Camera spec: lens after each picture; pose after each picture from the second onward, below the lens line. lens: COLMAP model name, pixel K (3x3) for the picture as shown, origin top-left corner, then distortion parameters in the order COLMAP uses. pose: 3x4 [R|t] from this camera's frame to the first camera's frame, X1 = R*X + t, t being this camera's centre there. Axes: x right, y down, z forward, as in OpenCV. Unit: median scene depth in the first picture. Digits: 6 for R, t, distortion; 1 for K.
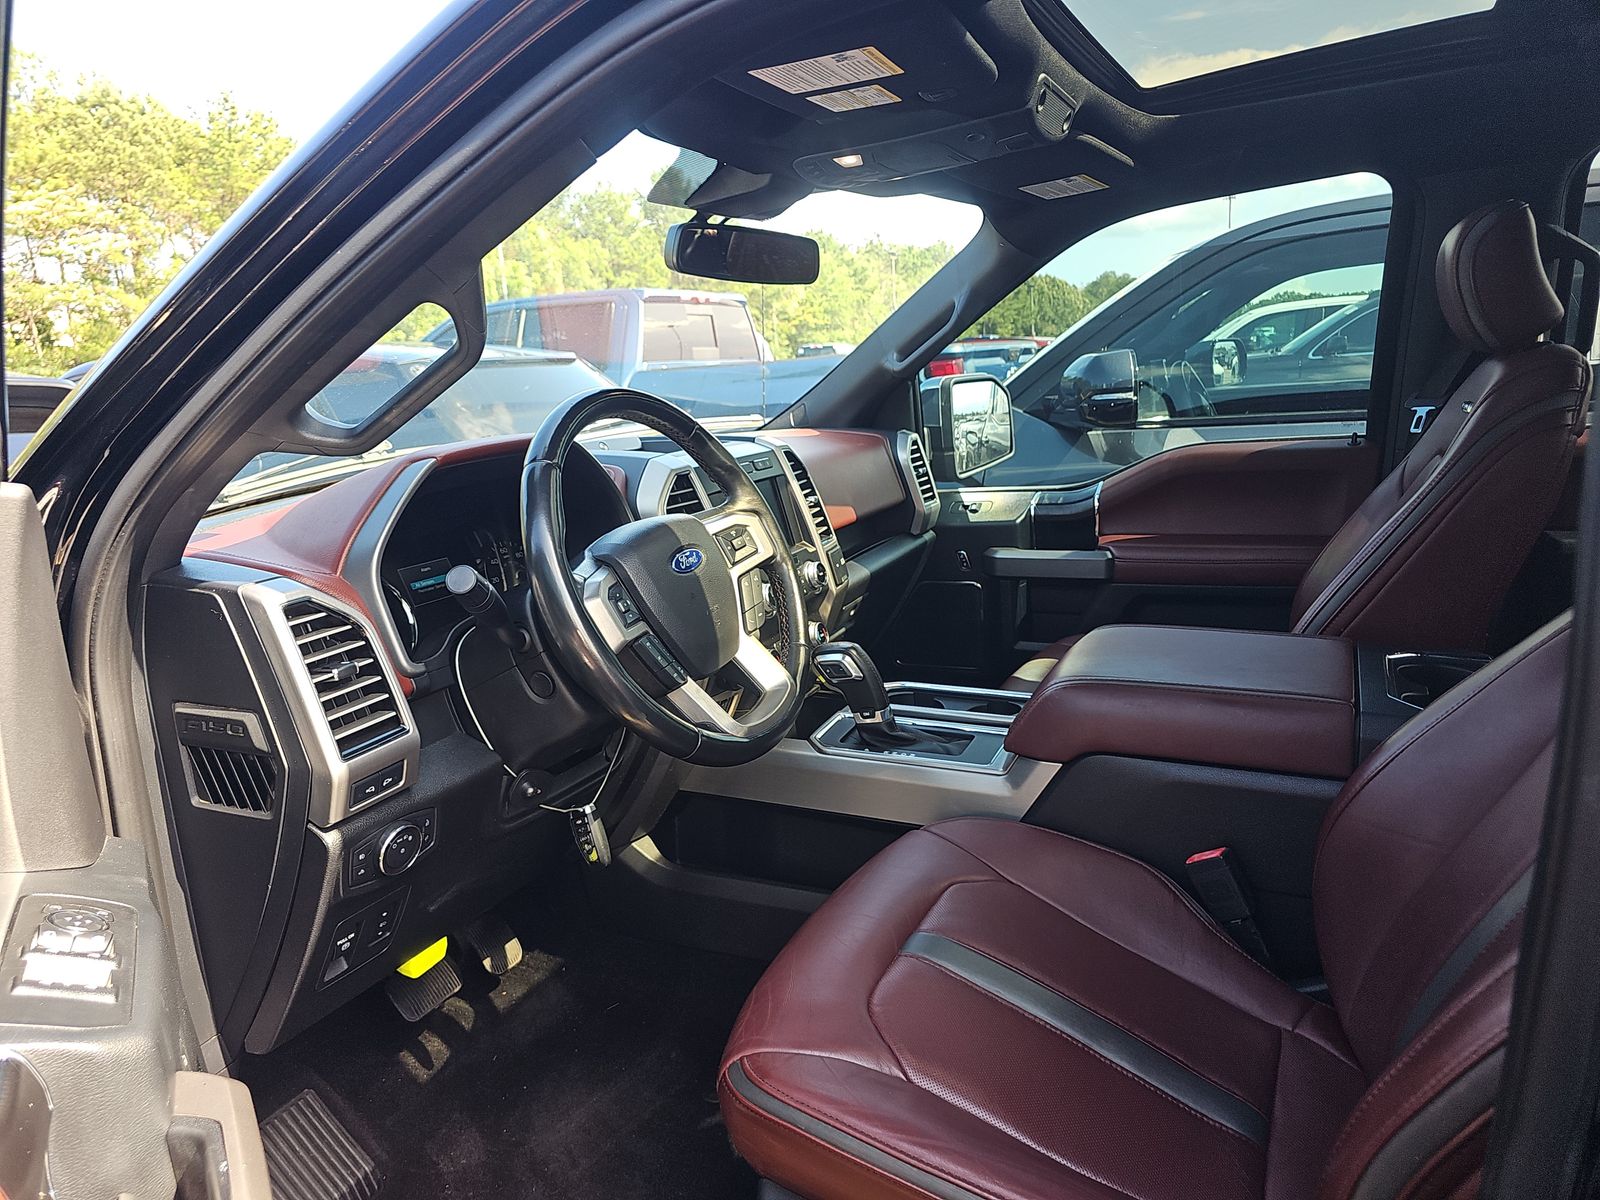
lens RADIAL K [[1077.5, 0, 795.1], [0, 1077.5, 593.5], [0, 0, 1]] dist [0.015085, -0.007687]
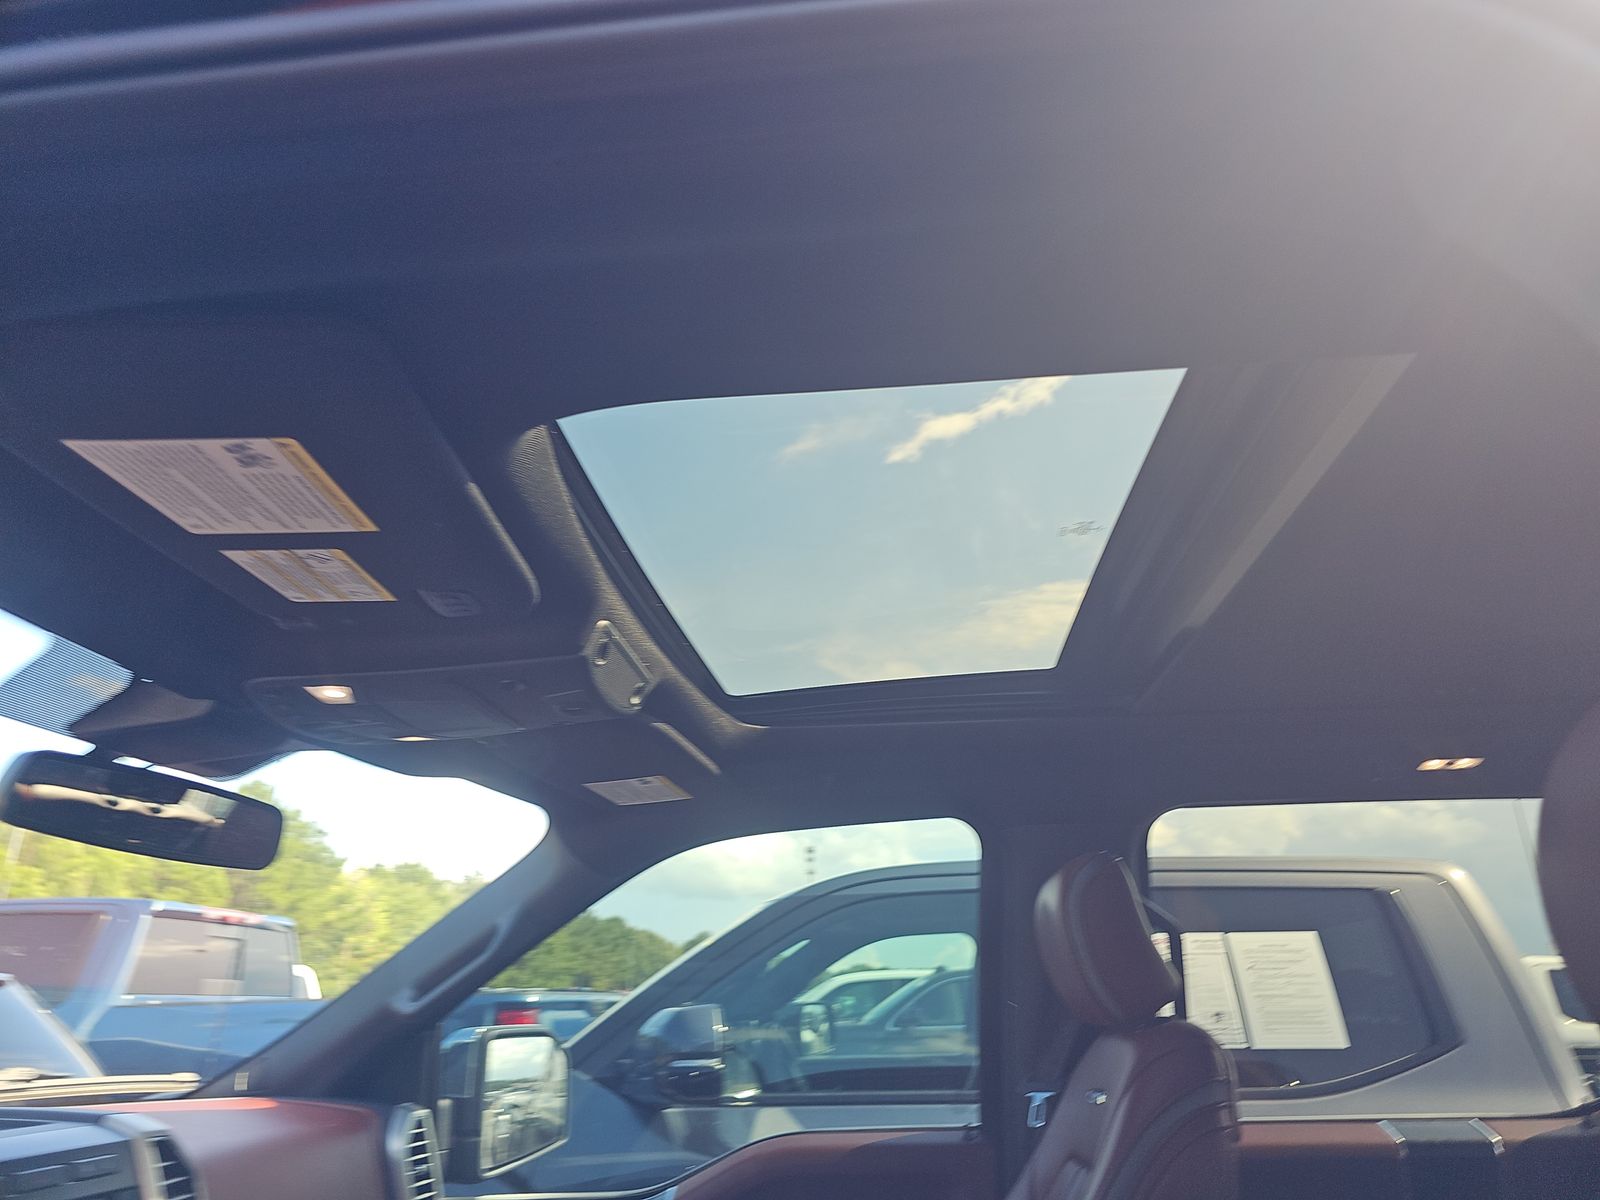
lens RADIAL K [[1077.5, 0, 796.6], [0, 1077.5, 597.4], [0, 0, 1]] dist [0.015085, -0.007687]
pose [[0.934981, 0.173227, 0.309522, 0.056009], [0.025685, 0.837277, -0.546175, -0.031162], [-0.353768, 0.518613, 0.778389, 0.163579]]
